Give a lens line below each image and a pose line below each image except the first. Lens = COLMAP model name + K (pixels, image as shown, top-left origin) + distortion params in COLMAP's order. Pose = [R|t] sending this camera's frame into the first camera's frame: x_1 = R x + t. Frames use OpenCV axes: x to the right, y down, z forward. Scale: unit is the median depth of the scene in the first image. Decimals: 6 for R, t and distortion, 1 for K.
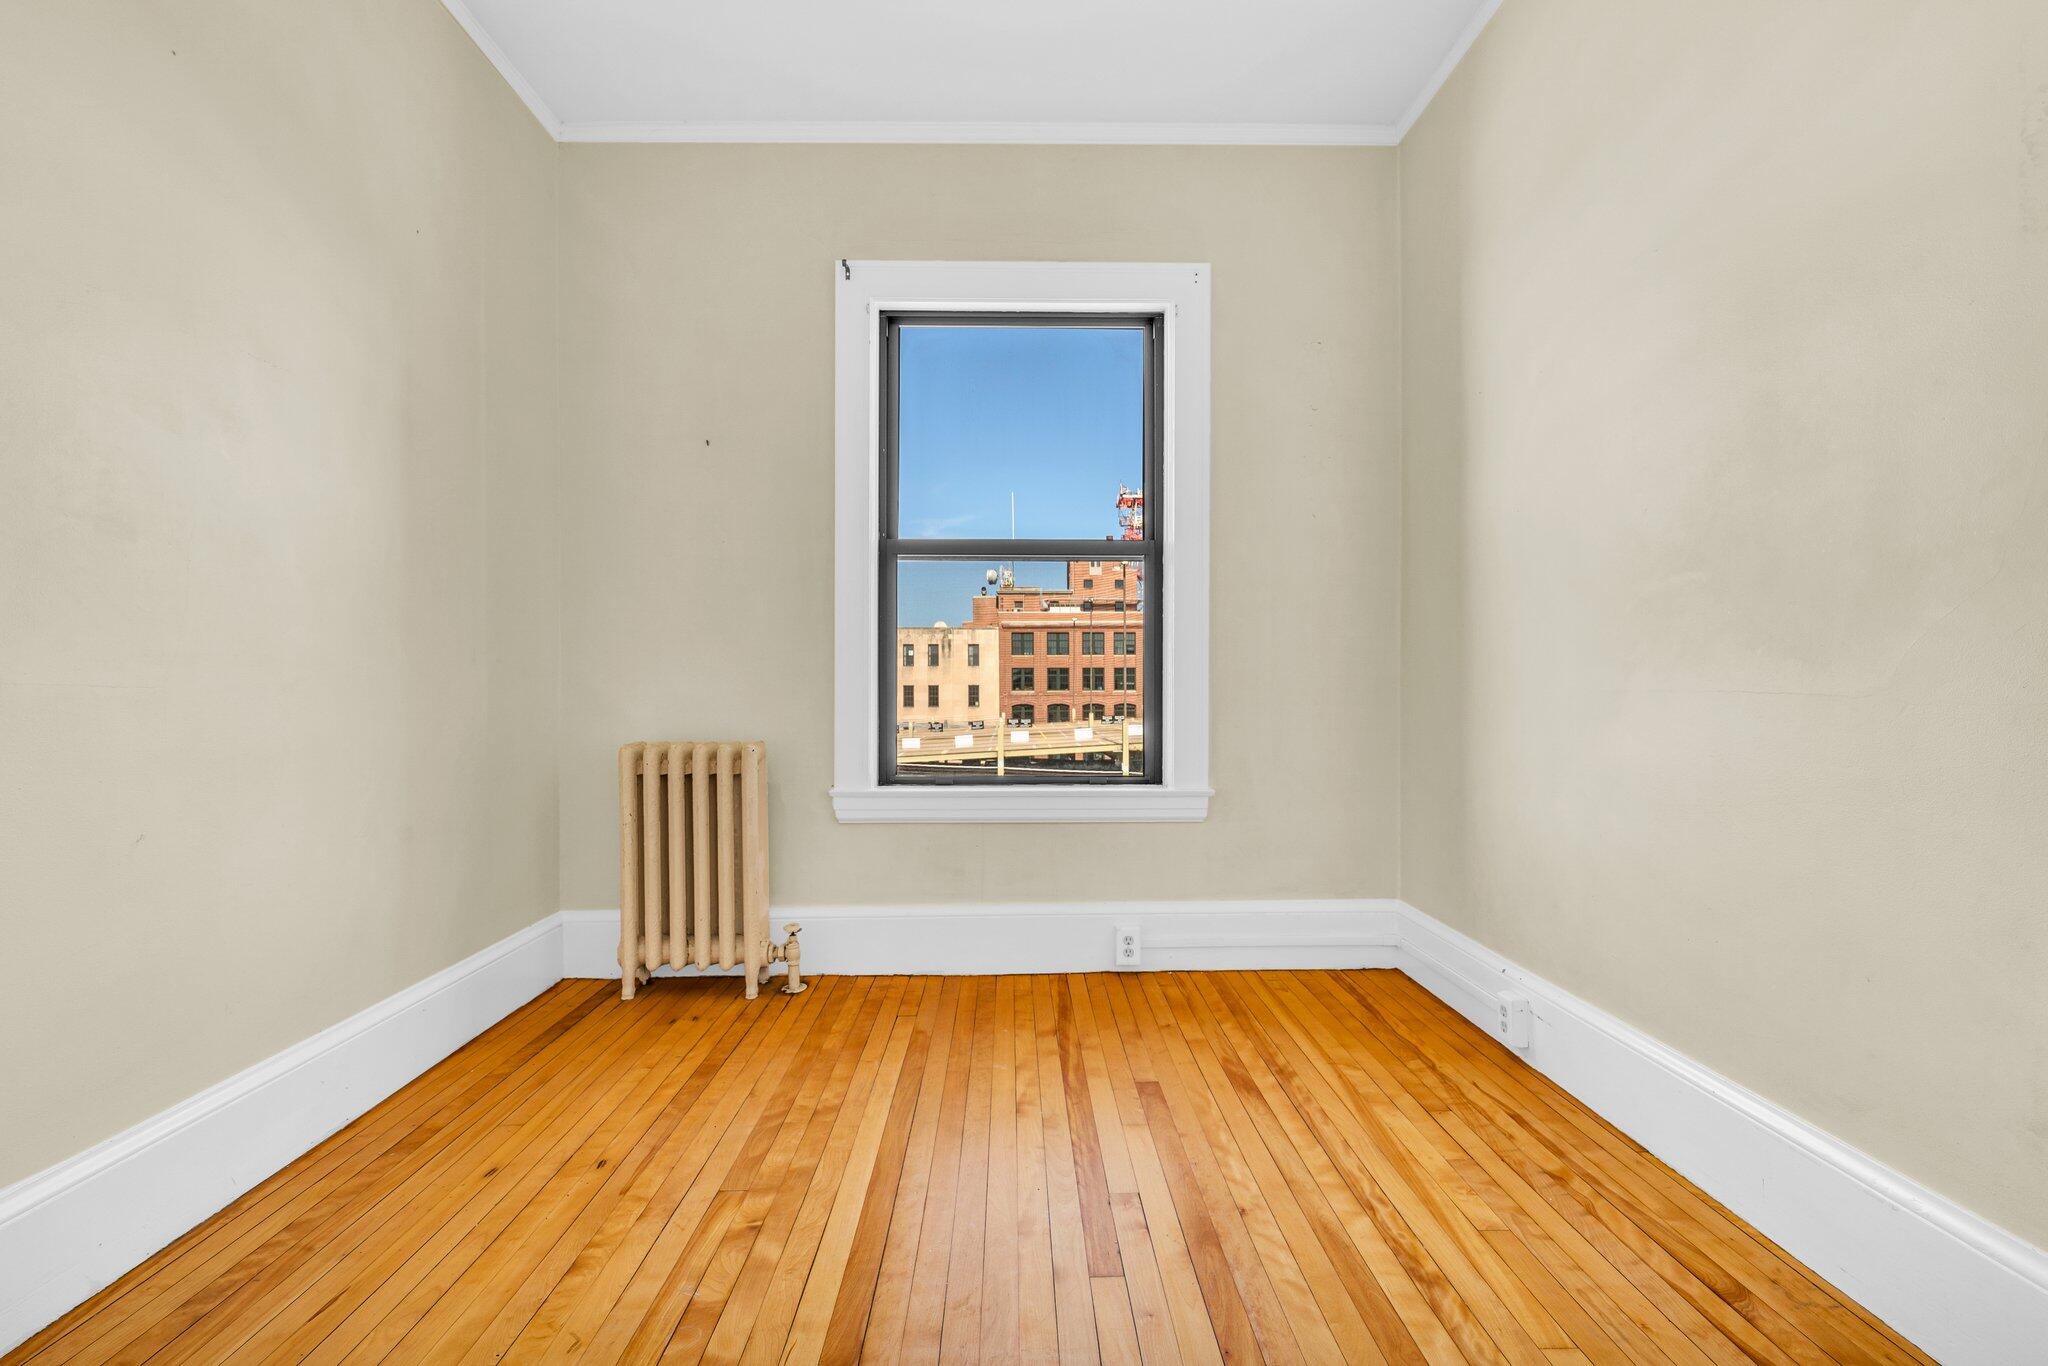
lens RADIAL K [[995.2, 0, 1062.3], [0, 995.2, 690.0], [0, 0, 1]] dist [-0.001225, 0.001238]
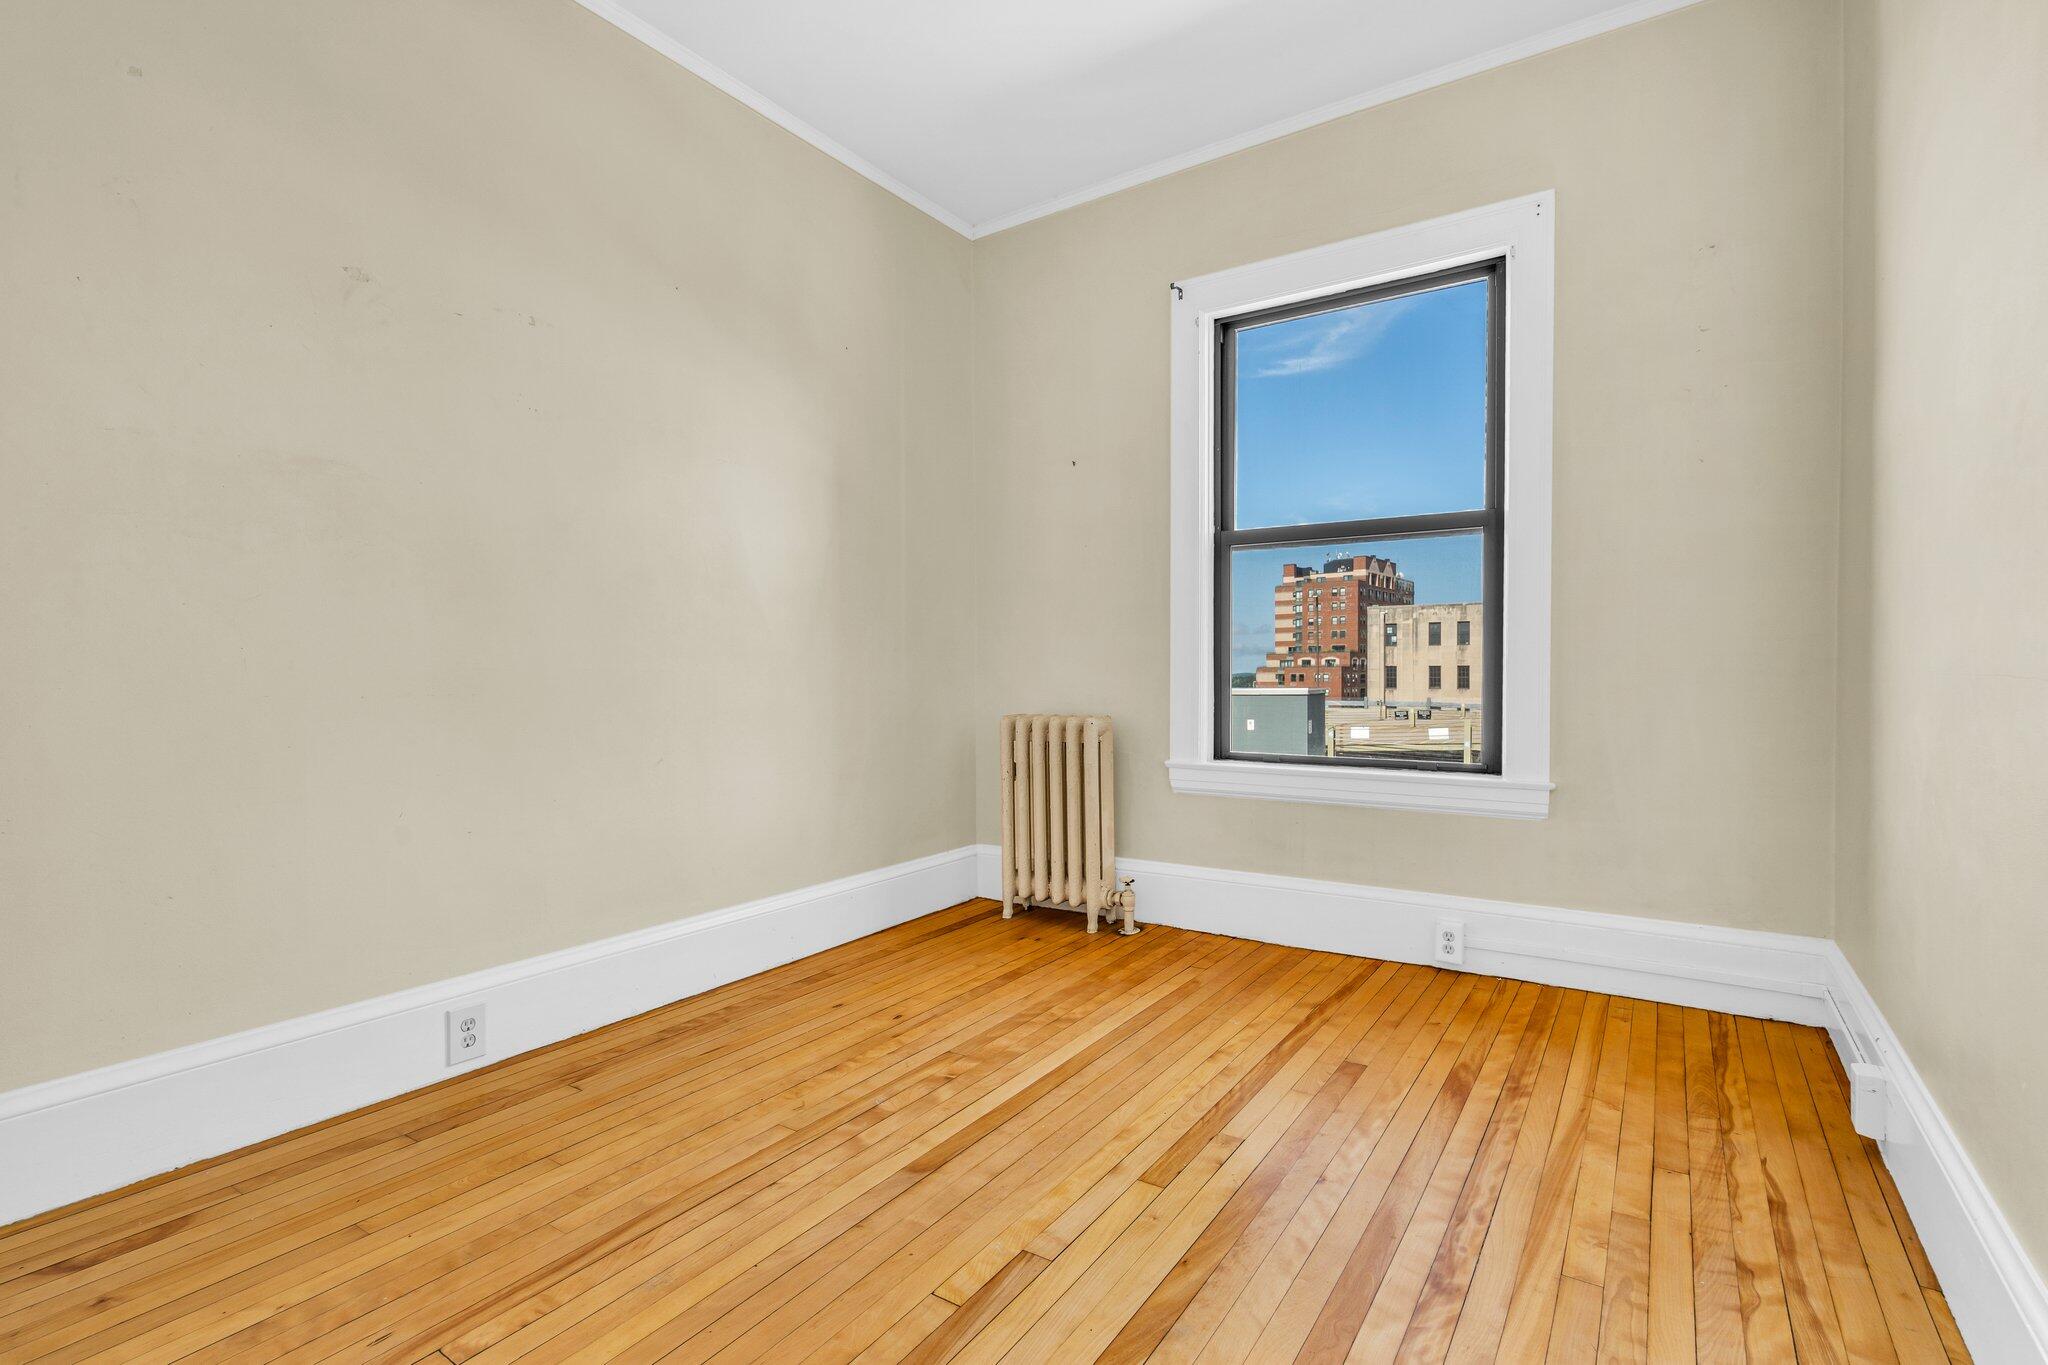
lens RADIAL K [[1013.3, 0, 1031.2], [0, 1013.3, 691.3], [0, 0, 1]] dist [-0.000160, 0.001145]
pose [[0.804318, 0.010887, -0.594099, 0.367480], [0.001107, 0.999803, 0.019820, -0.001235], [0.594198, -0.016599, 0.804148, -0.007467]]
